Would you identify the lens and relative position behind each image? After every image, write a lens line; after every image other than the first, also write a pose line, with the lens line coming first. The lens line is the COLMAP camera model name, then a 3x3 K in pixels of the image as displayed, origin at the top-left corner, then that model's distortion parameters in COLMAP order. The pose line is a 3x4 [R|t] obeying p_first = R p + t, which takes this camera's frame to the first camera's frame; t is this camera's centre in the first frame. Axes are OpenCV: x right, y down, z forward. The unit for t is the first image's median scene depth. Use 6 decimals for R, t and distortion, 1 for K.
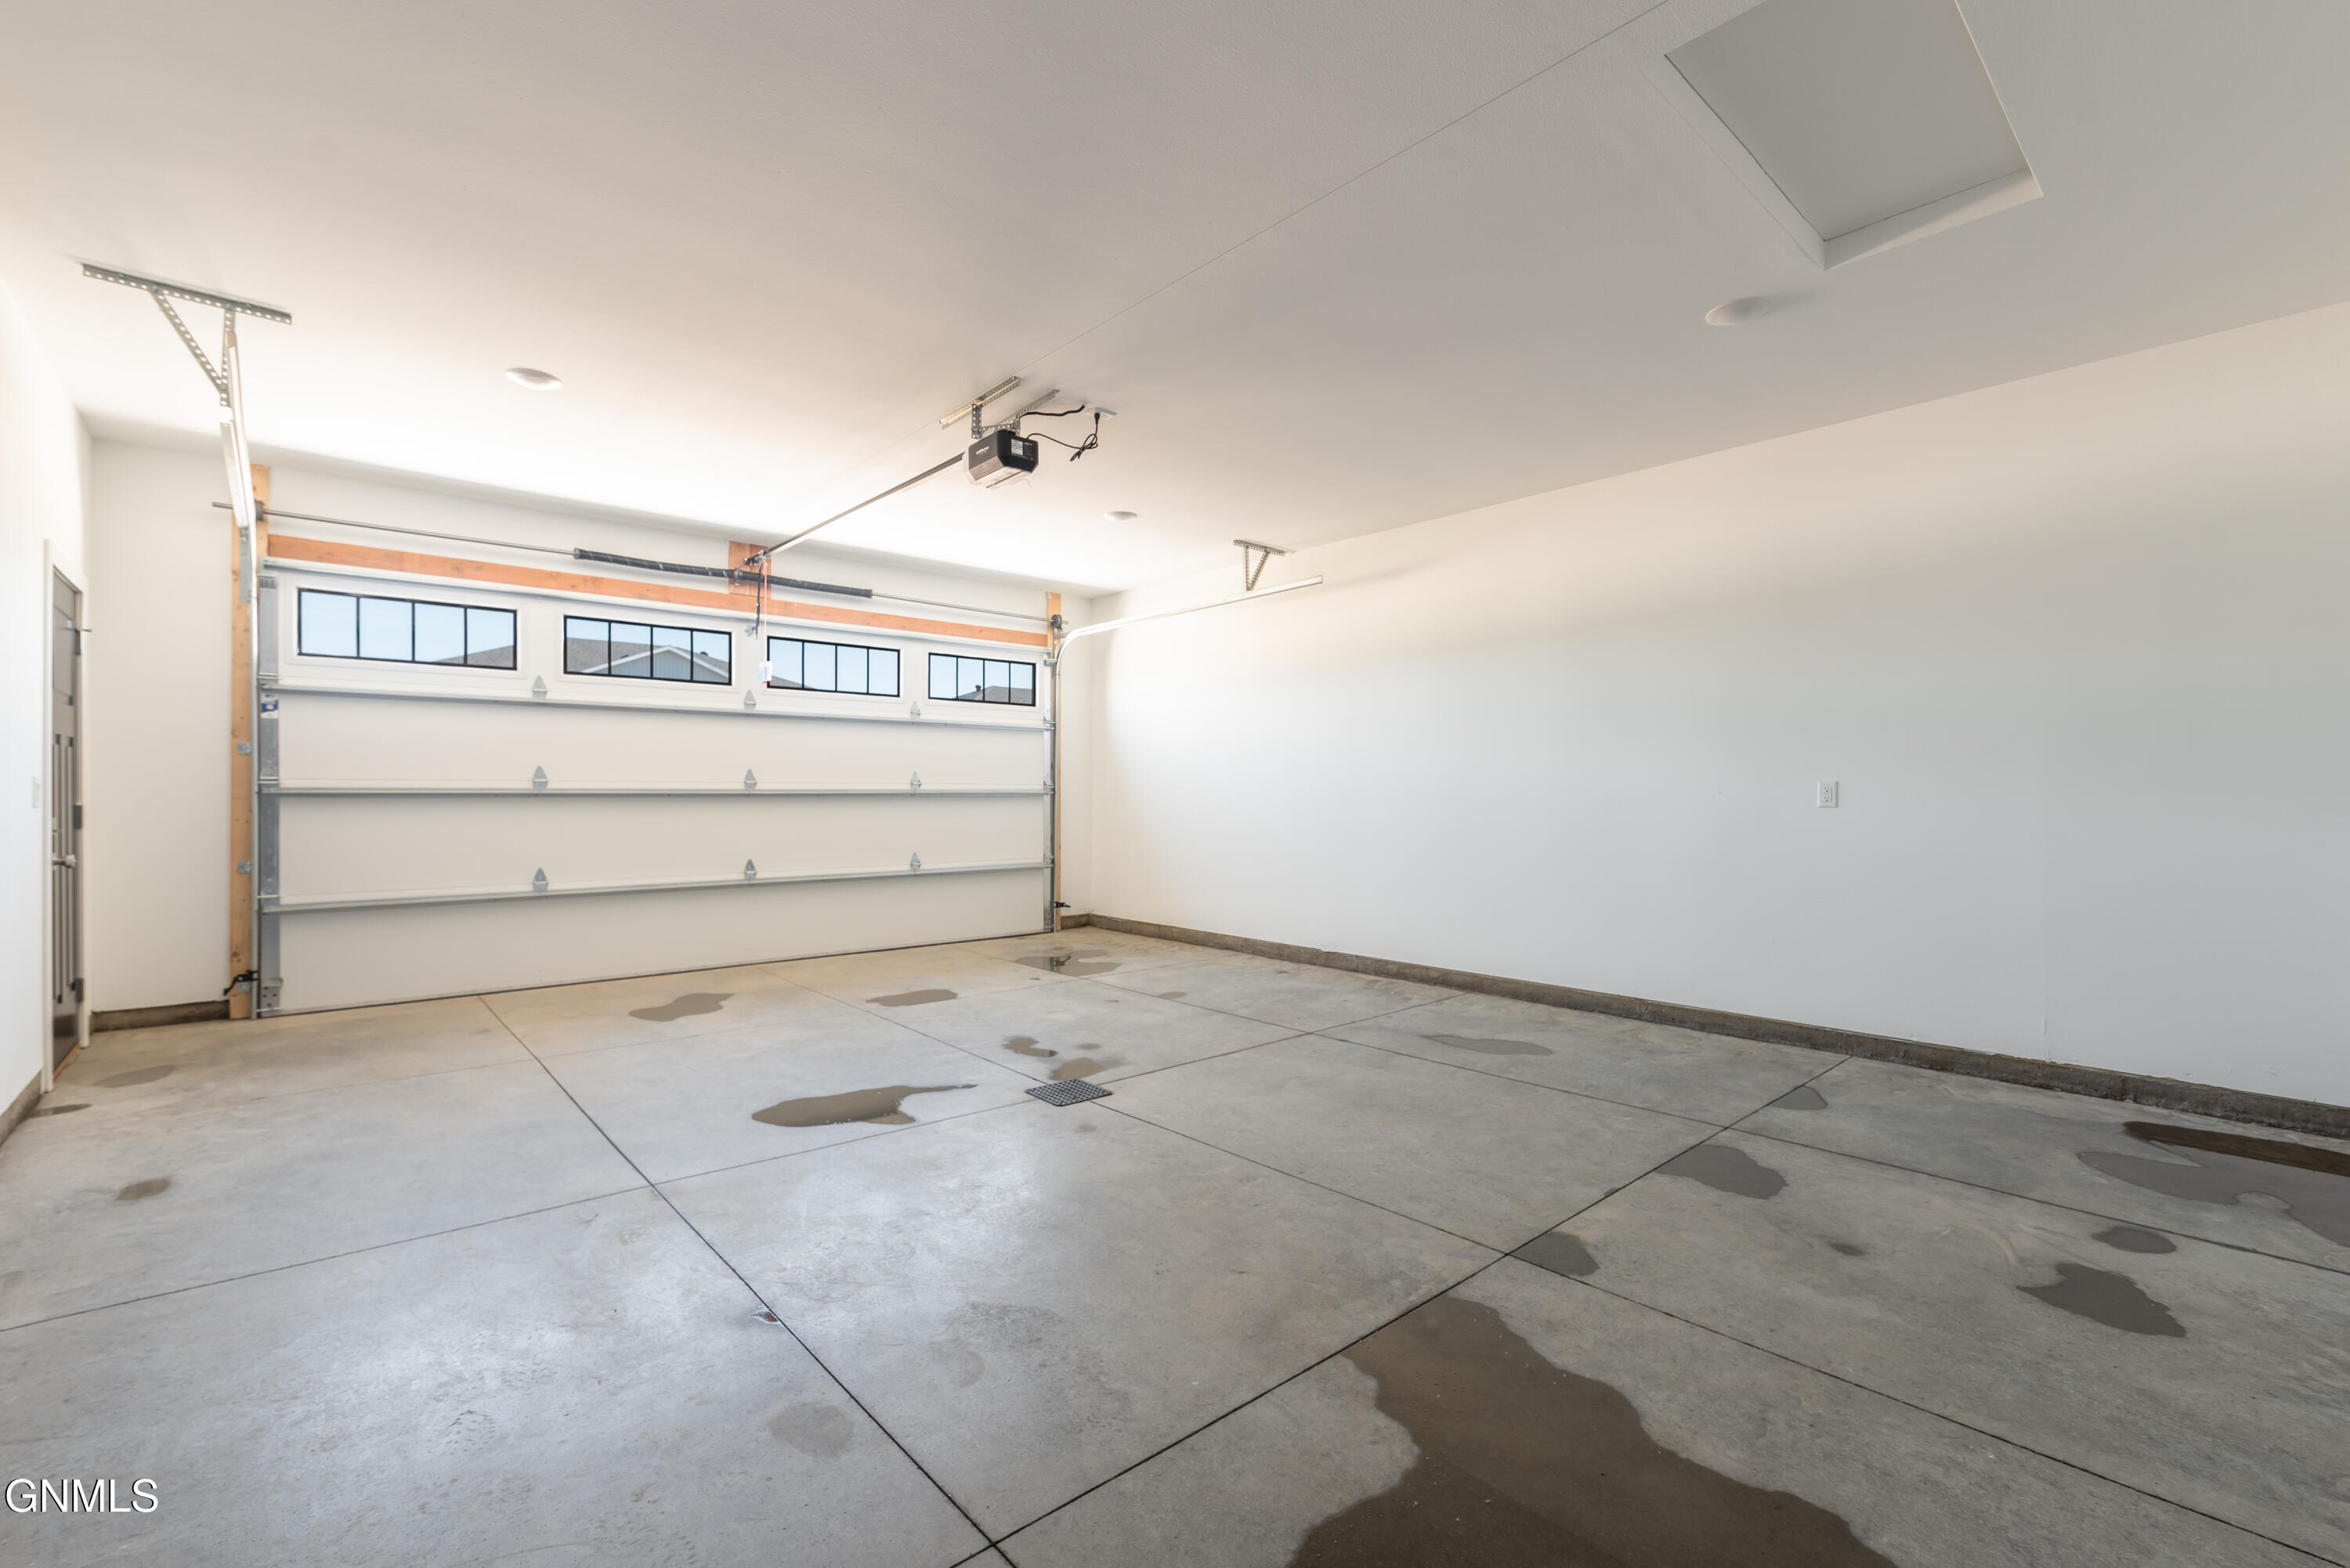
lens RADIAL K [[1004.6, 0, 1178.2], [0, 1004.6, 797.0], [0, 0, 1]] dist [0.000735, -0.000684]
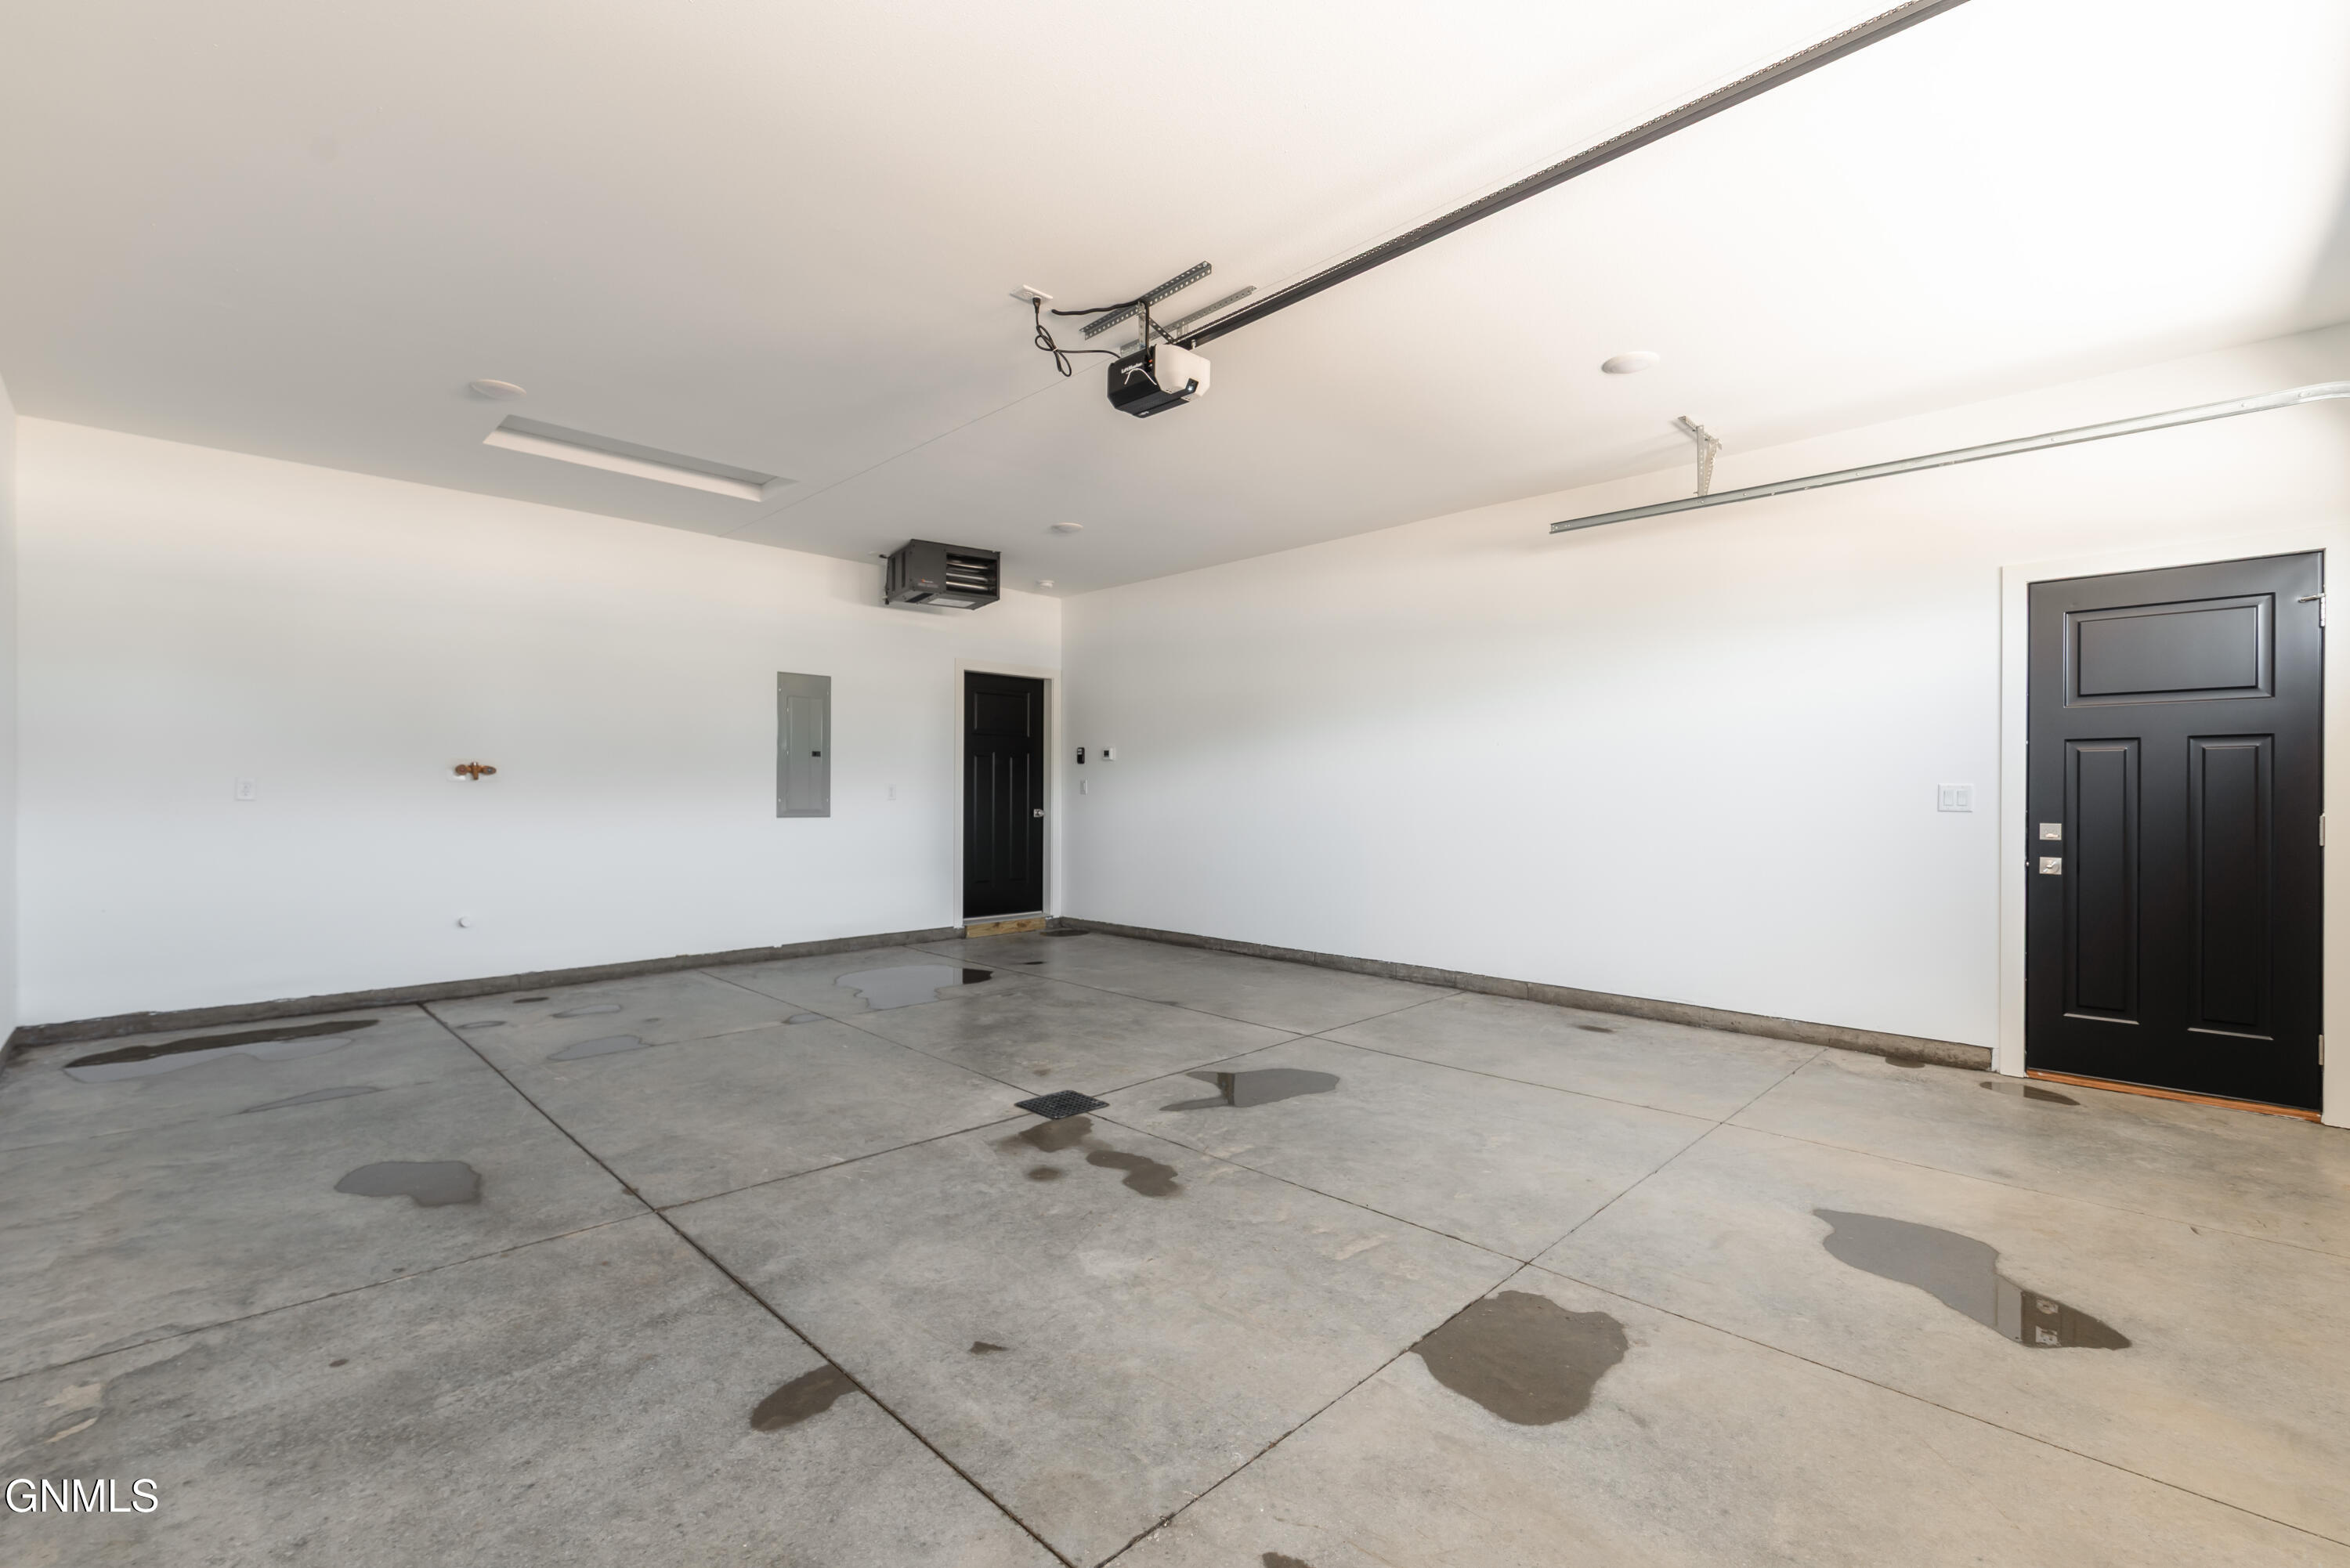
lens RADIAL K [[1004.6, 0, 1178.2], [0, 1004.6, 797.0], [0, 0, 1]] dist [0.000735, -0.000684]
pose [[-0.998161, -0.006952, -0.060222, -0.151739], [-0.007304, 0.999958, 0.005625, -0.006814], [0.060180, 0.006055, -0.998169, 1.867811]]
